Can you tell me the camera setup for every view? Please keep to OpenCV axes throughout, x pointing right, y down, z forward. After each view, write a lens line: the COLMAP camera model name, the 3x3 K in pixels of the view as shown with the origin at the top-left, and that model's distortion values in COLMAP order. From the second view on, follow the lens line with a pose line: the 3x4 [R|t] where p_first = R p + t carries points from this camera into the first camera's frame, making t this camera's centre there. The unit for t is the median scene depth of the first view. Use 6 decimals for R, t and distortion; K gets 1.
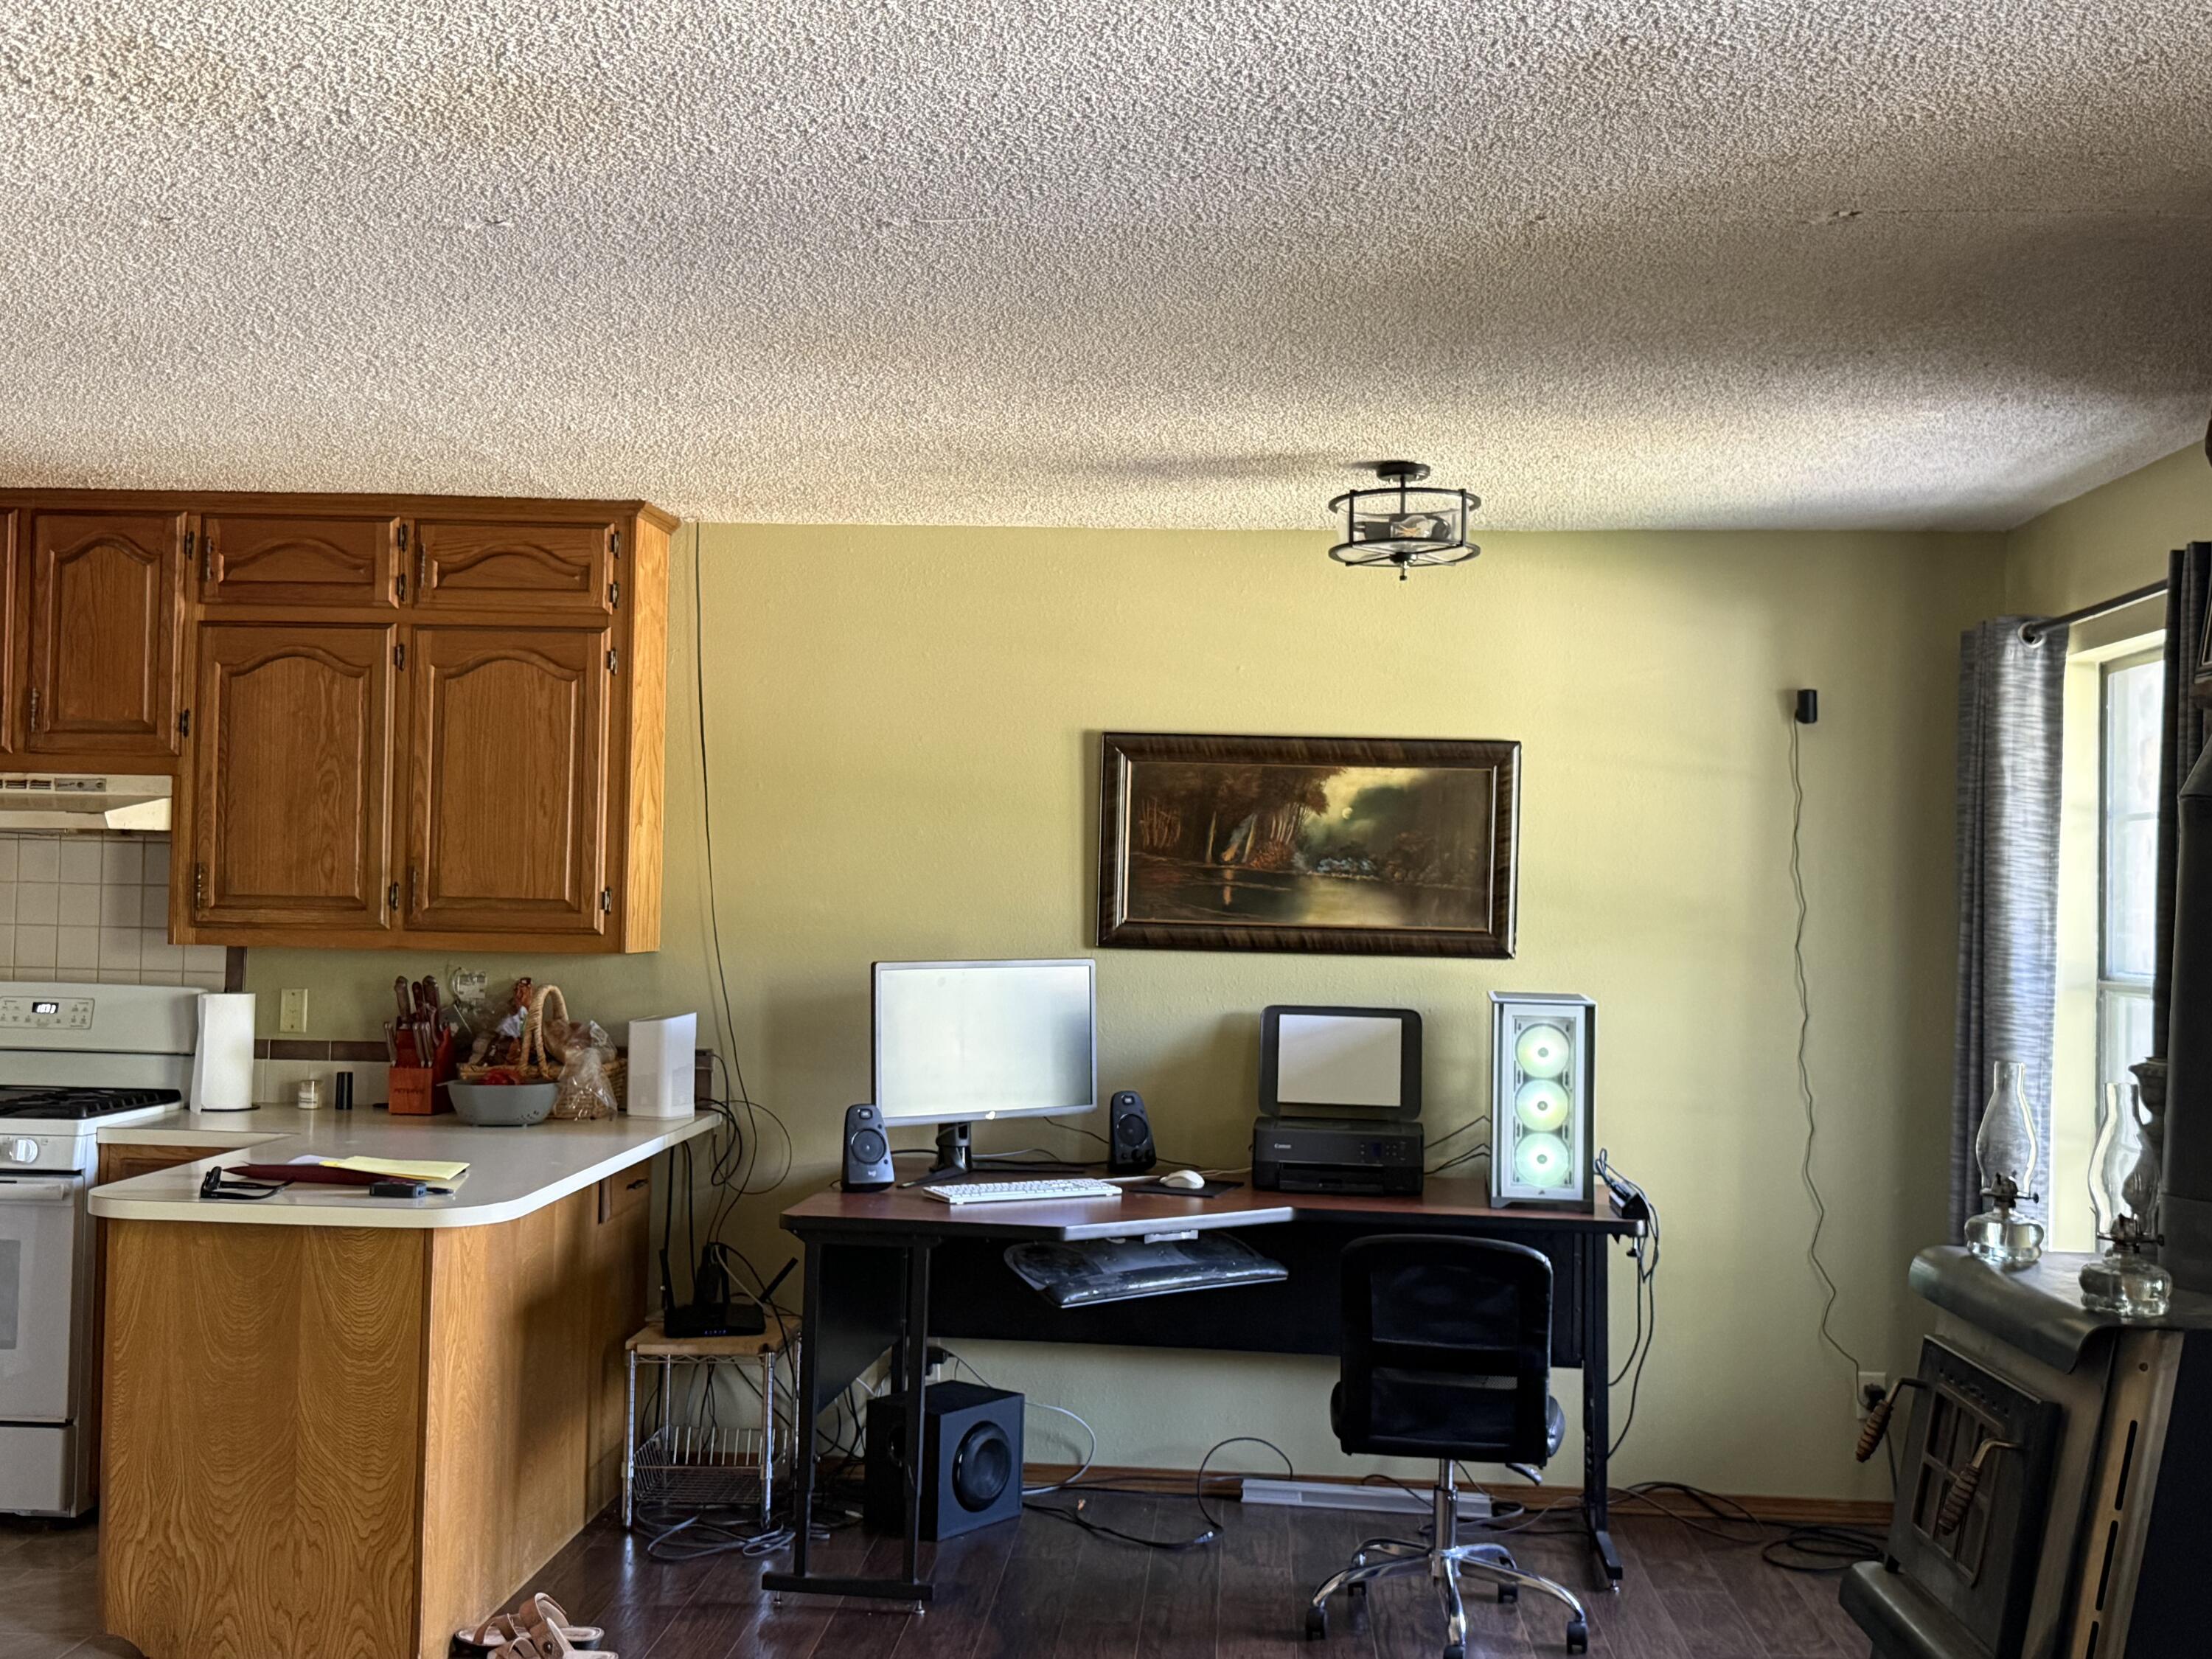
lens RADIAL K [[2377.8, 0, 1103.9], [0, 2377.8, 831.6], [0, 0, 1]] dist [-0.007859, 0.000000]
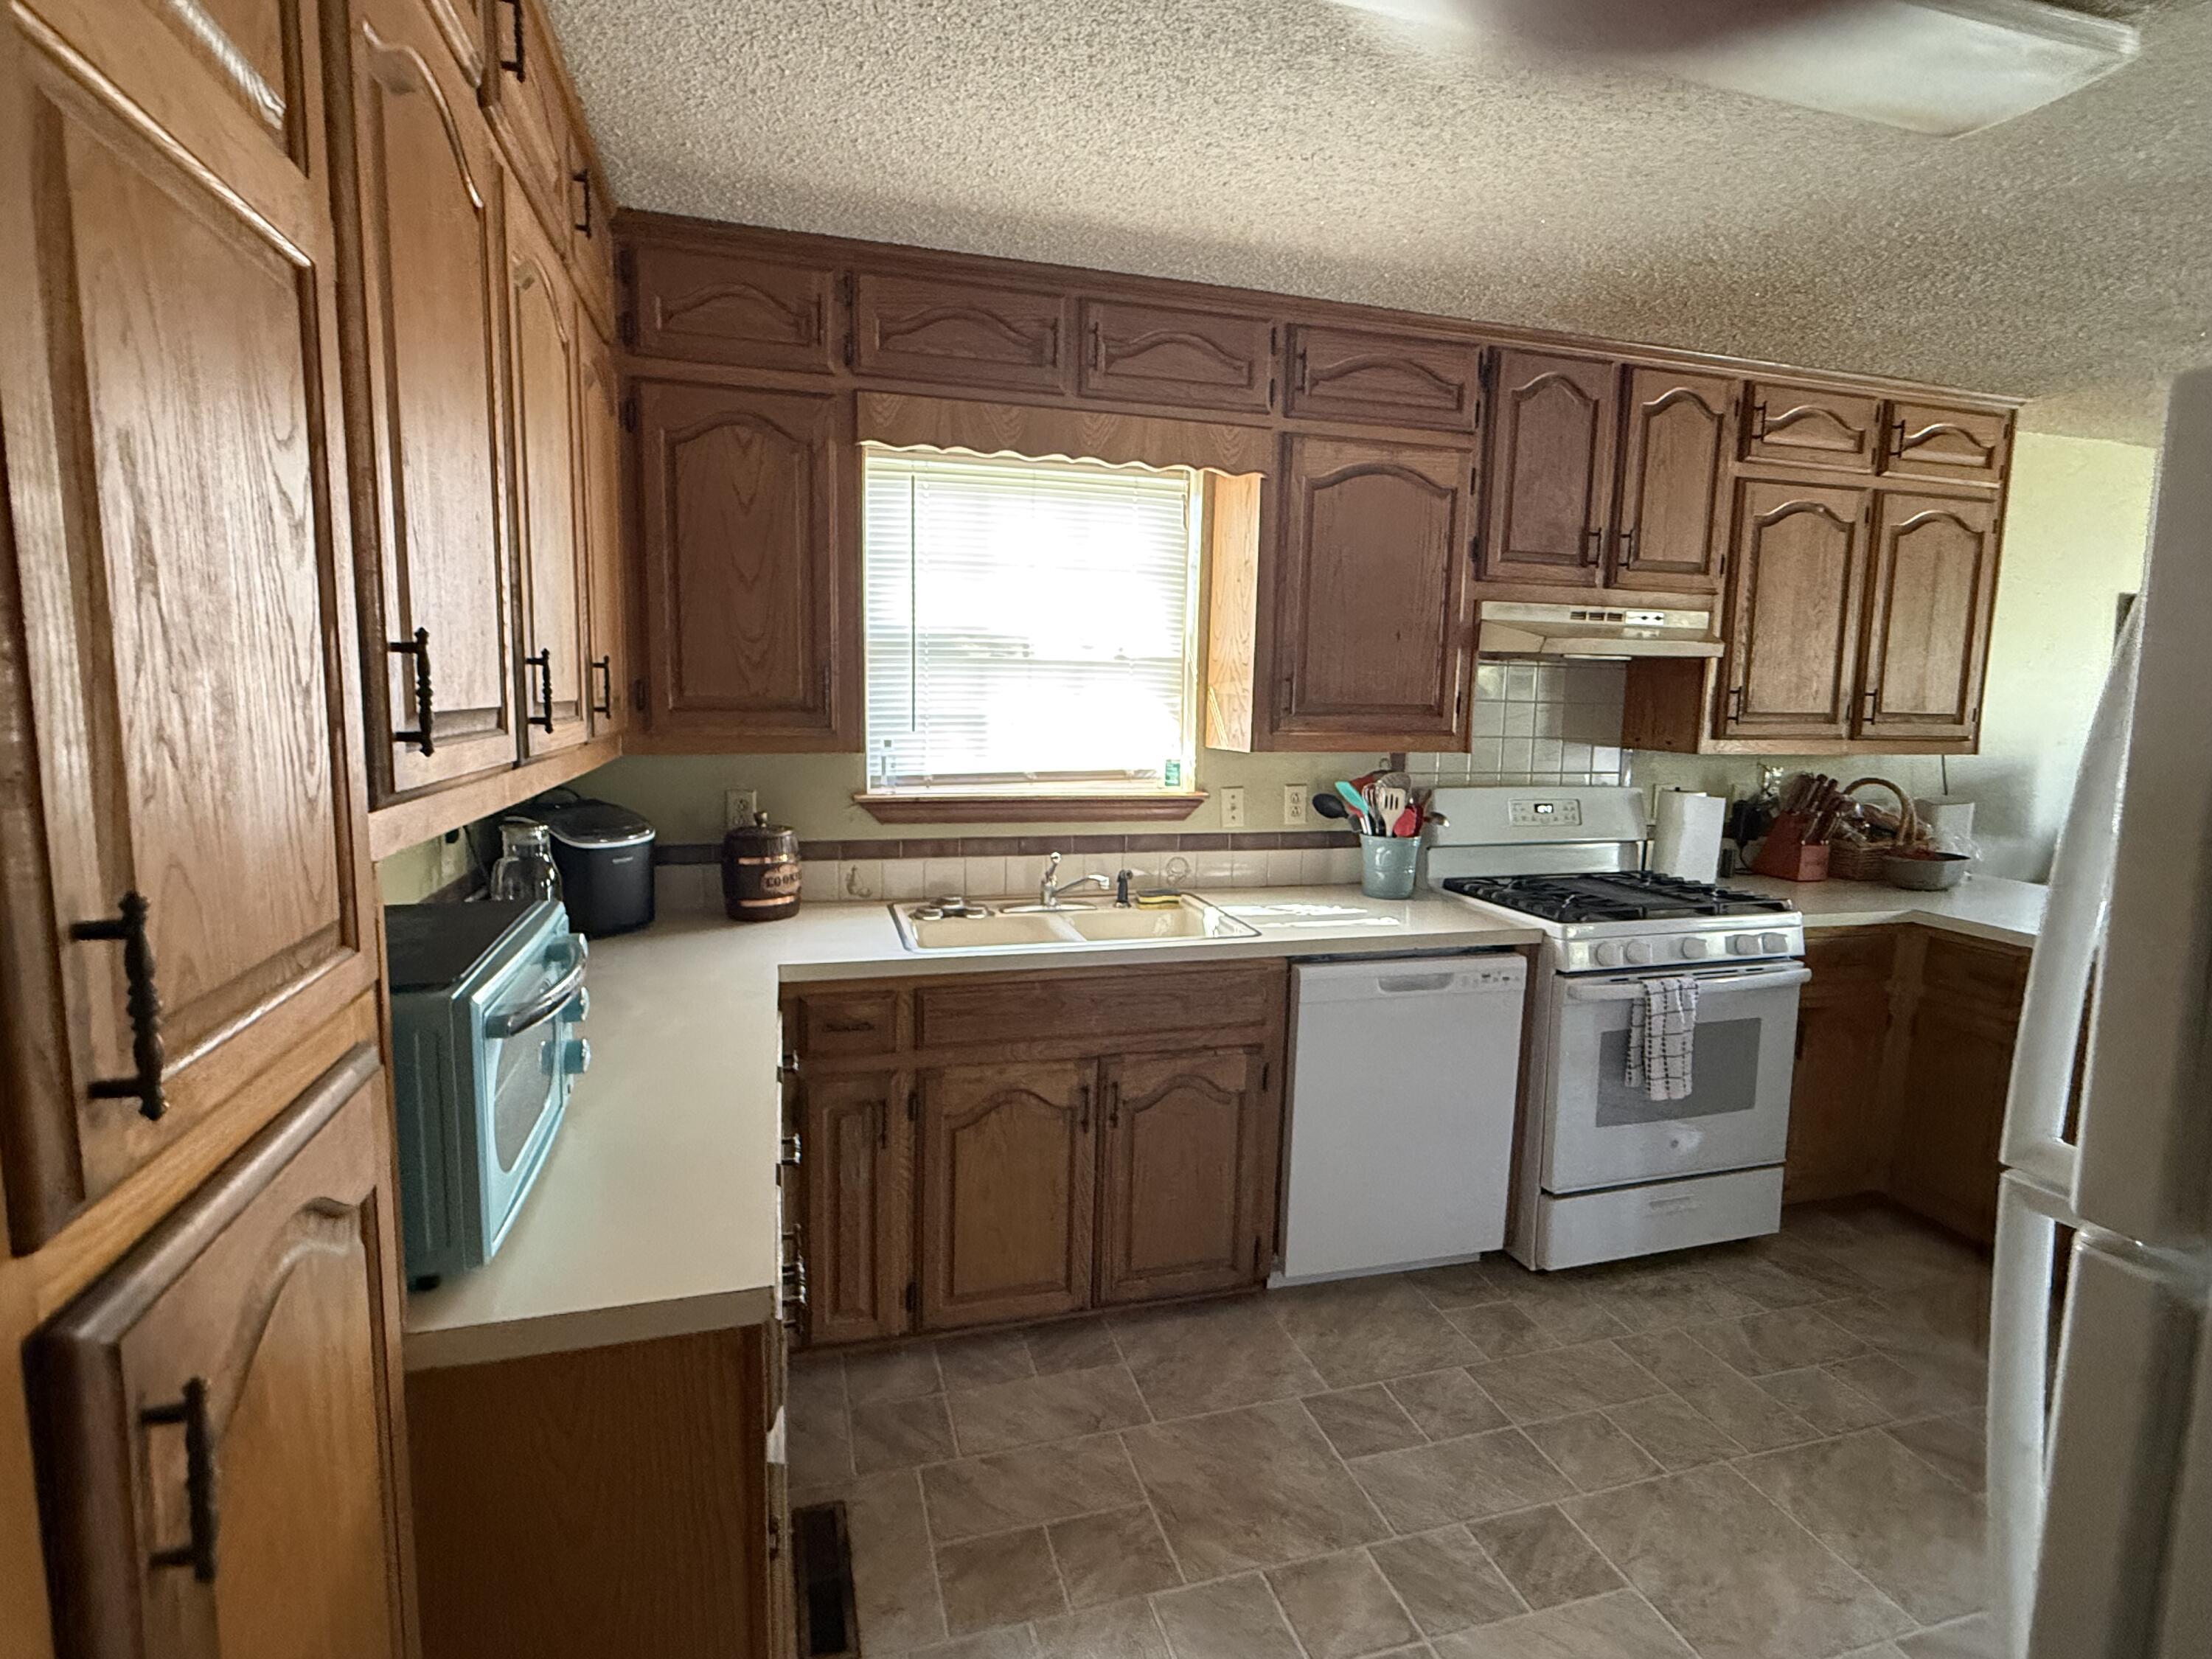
lens RADIAL K [[1101.2, 0, 1105.5], [0, 1101.2, 831.2], [0, 0, 1]] dist [-0.000640, -0.000064]
pose [[0.943411, -0.047131, 0.328259, -0.861705], [-0.006124, 0.987204, 0.159343, -0.000985], [-0.331569, -0.152336, 0.931051, 0.572922]]
